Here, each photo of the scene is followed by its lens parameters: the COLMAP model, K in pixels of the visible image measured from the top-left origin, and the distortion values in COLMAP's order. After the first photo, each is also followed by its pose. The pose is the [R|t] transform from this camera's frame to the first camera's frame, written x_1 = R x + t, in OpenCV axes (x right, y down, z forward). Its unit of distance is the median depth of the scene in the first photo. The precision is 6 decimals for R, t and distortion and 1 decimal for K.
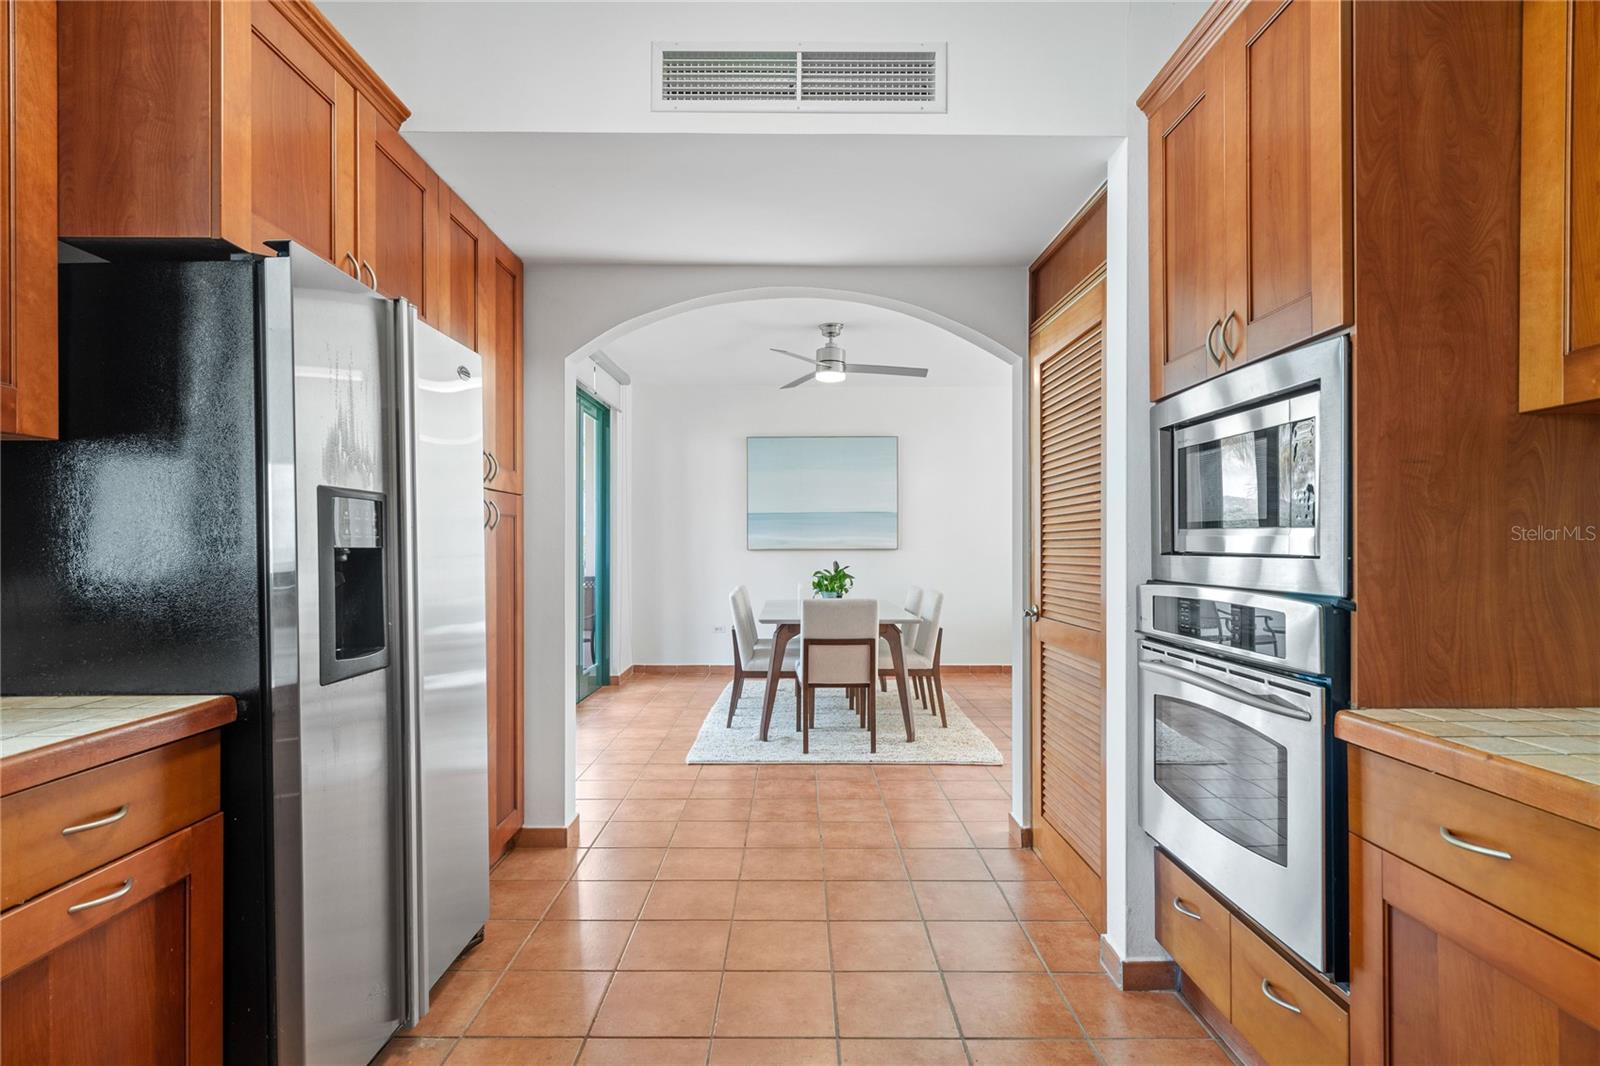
lens RADIAL K [[814.3, 0, 779.7], [0, 814.3, 540.0], [0, 0, 1]] dist [-0.003505, 0.004648]
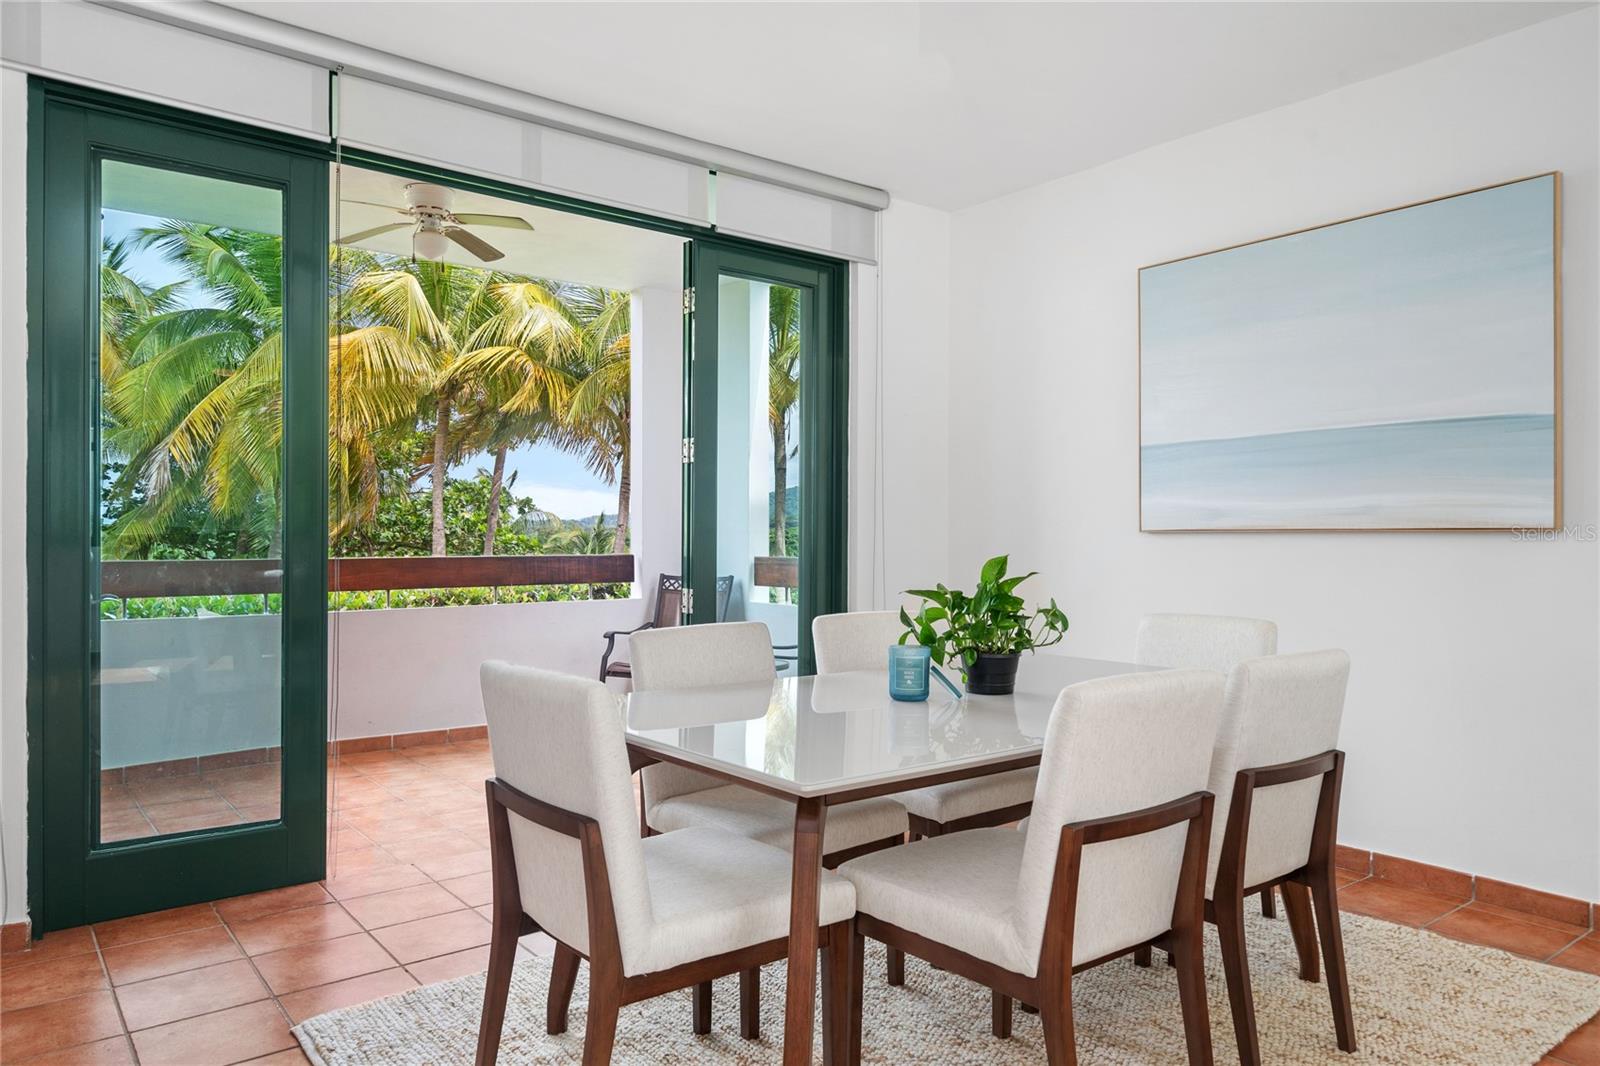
lens RADIAL K [[1046.5, 0, 800.3], [0, 1046.5, 530.3], [0, 0, 1]] dist [0.021060, -0.005384]
pose [[0.645773, -0.000653, -0.763530, 0.600613], [-0.004644, 0.999978, -0.004782, 0.033389], [0.763516, 0.006634, 0.645755, 1.128402]]
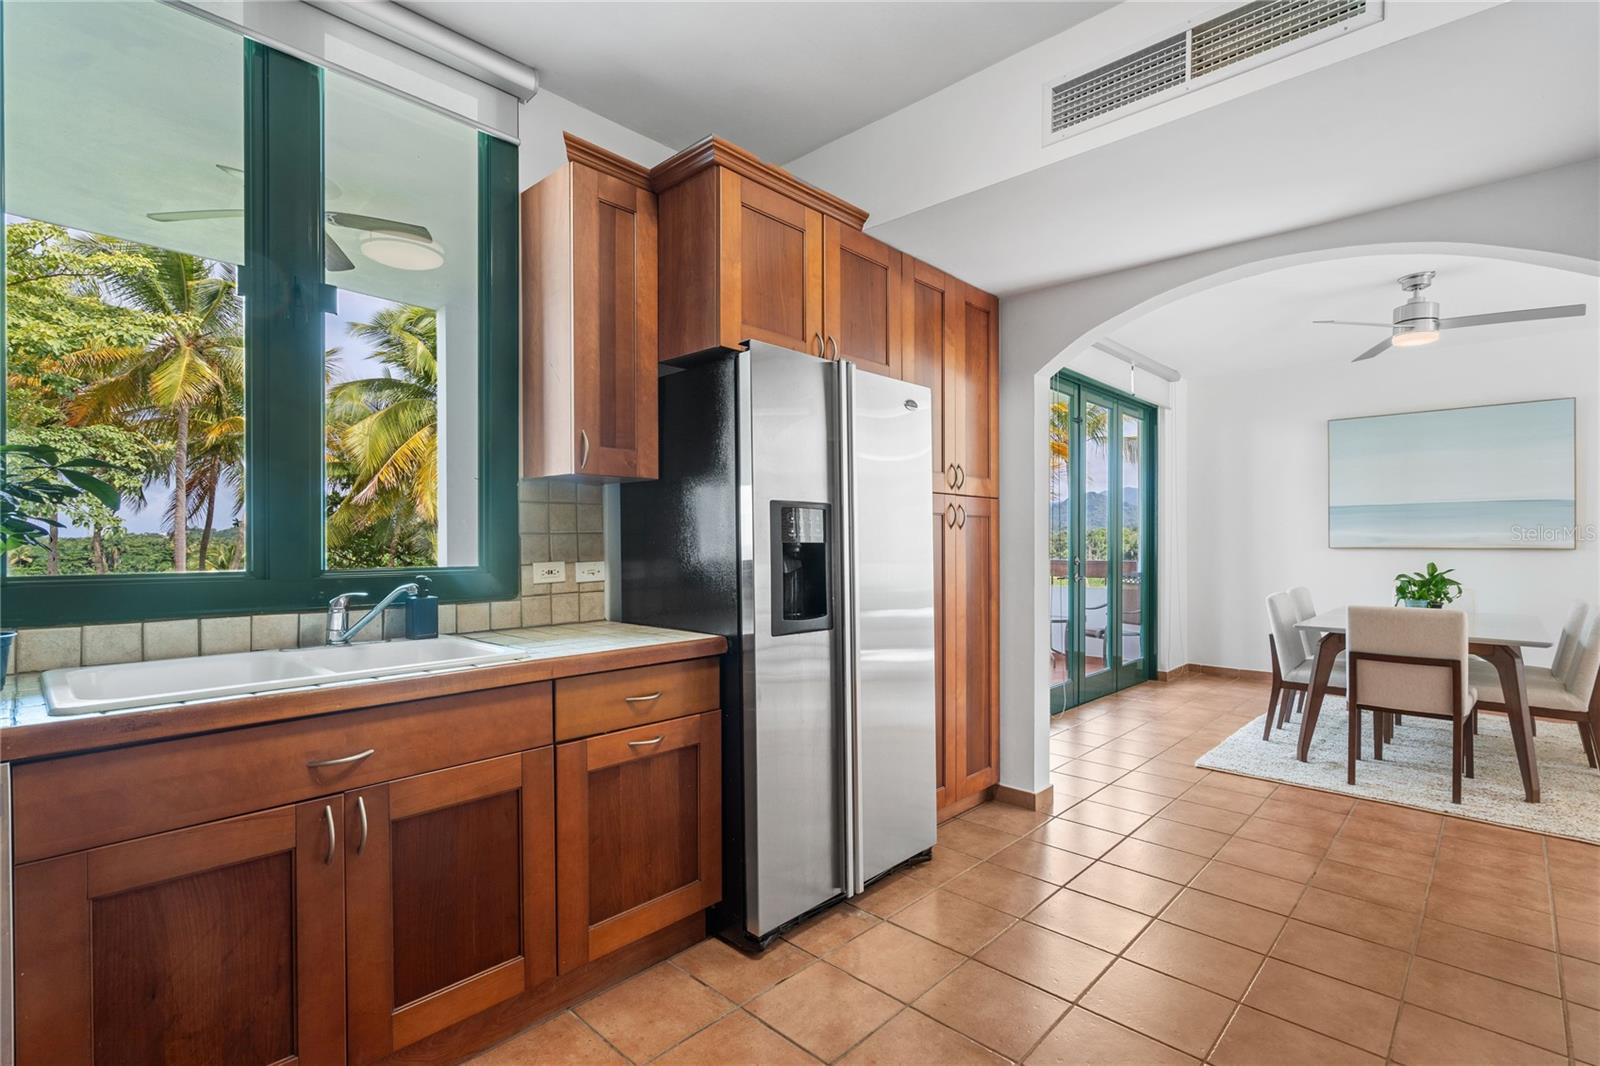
lens RADIAL K [[736.5, 0, 775.3], [0, 736.5, 538.0], [0, 0, 1]] dist [-0.003103, 0.001893]
pose [[0.719796, -0.000349, -0.694186, 0.182784], [0.000986, 0.999999, 0.000520, 0.000337], [0.694185, -0.001059, 0.719796, 0.022063]]
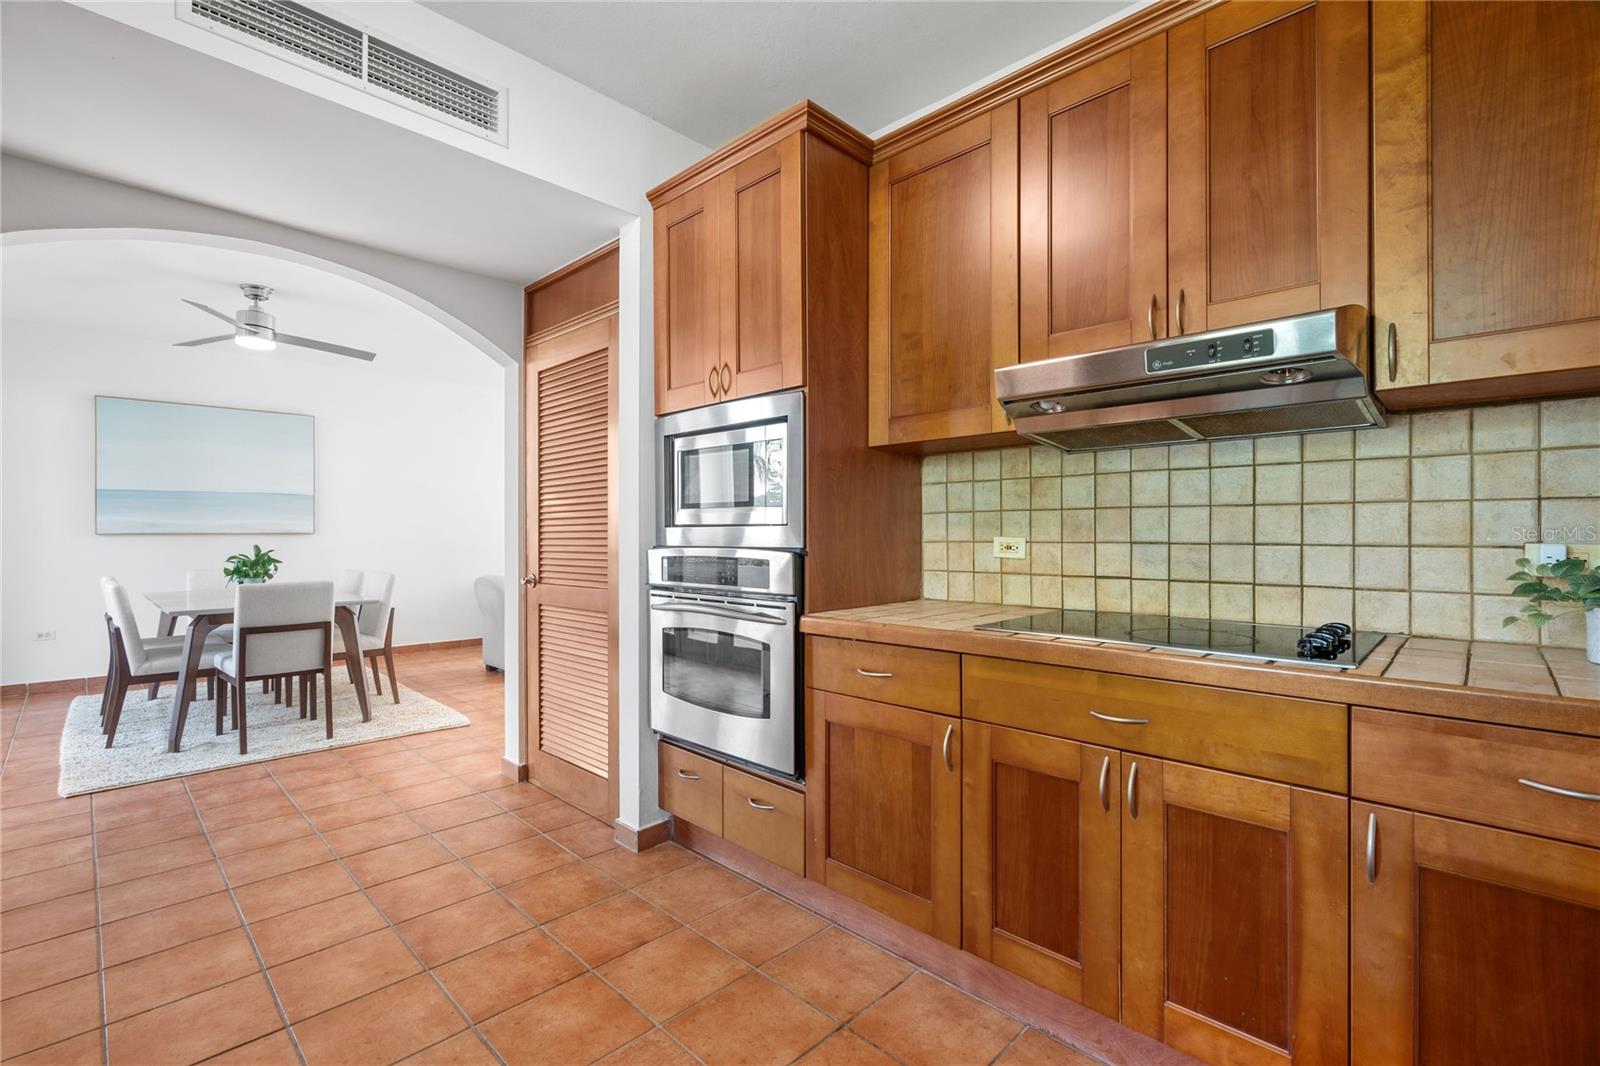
lens RADIAL K [[736.5, 0, 795.1], [0, 736.5, 531.9], [0, 0, 1]] dist [-0.003103, 0.001893]
pose [[0.698670, 0.000722, 0.715443, -0.171940], [-0.002409, 0.999996, 0.001344, 0.014967], [-0.715440, -0.002663, 0.698669, -0.021103]]
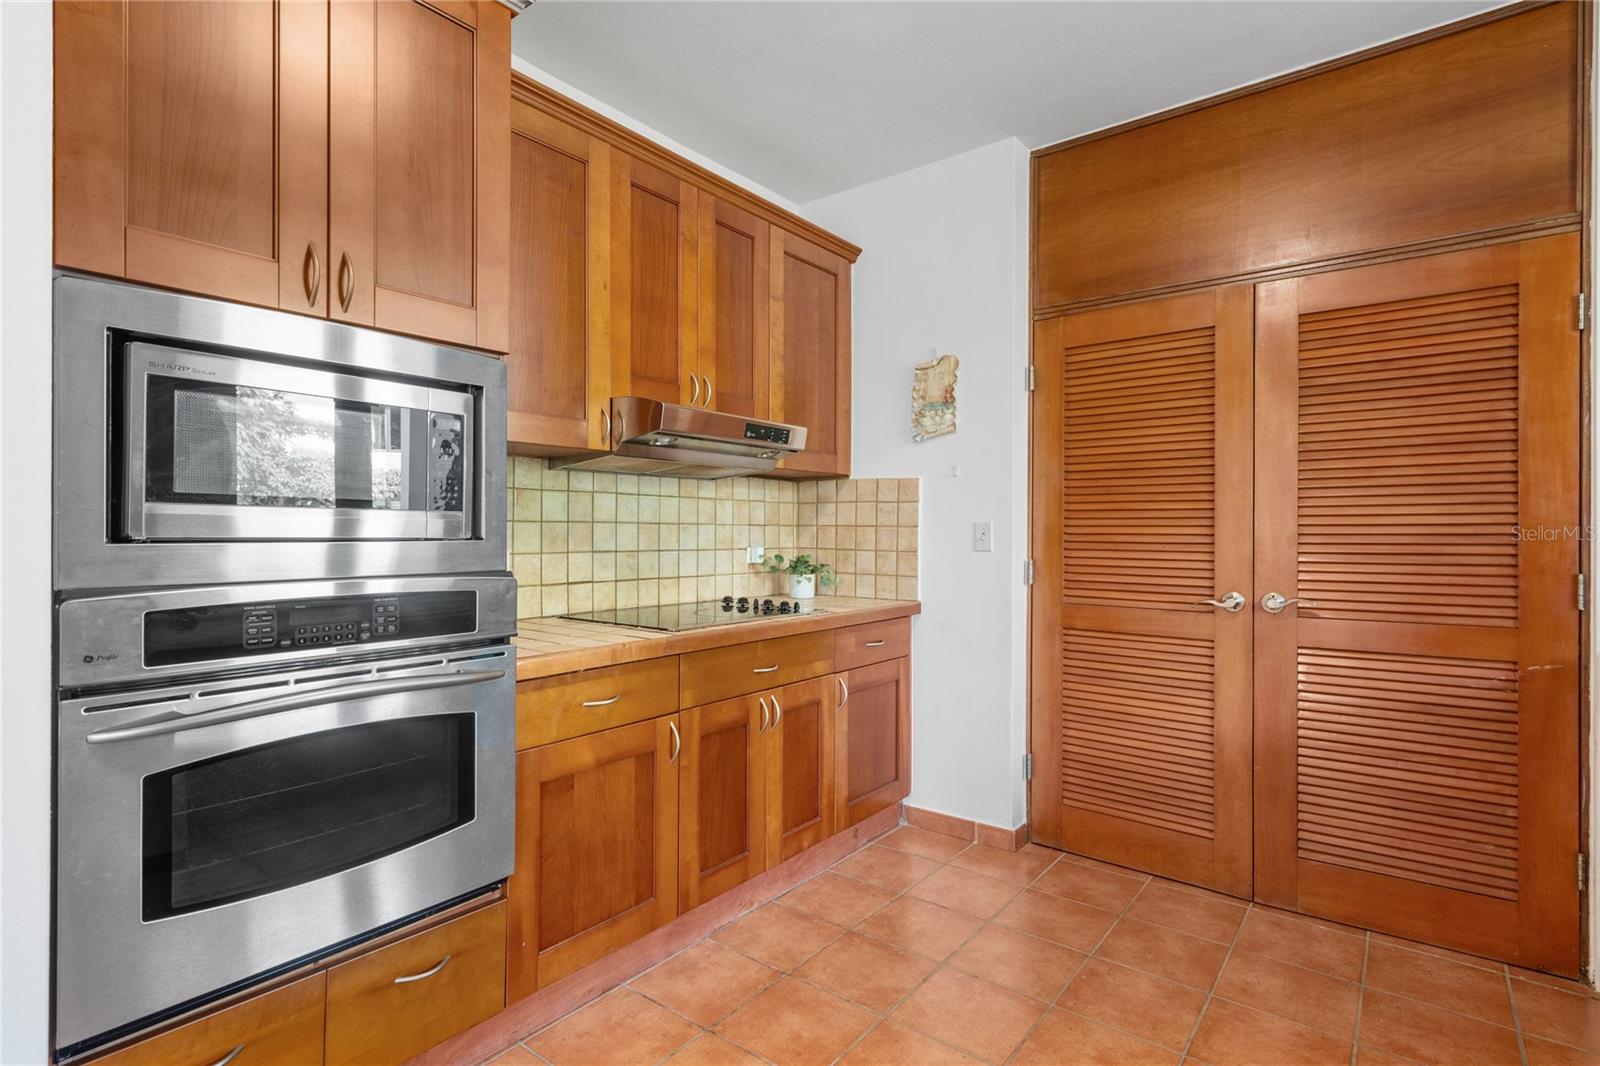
lens RADIAL K [[814.3, 0, 794.1], [0, 814.3, 527.6], [0, 0, 1]] dist [-0.003505, 0.004648]
pose [[-0.805506, -0.002304, 0.592584, -0.175001], [-0.008031, 0.999943, -0.007028, 0.004230], [-0.592534, -0.010420, -0.805478, 0.741671]]
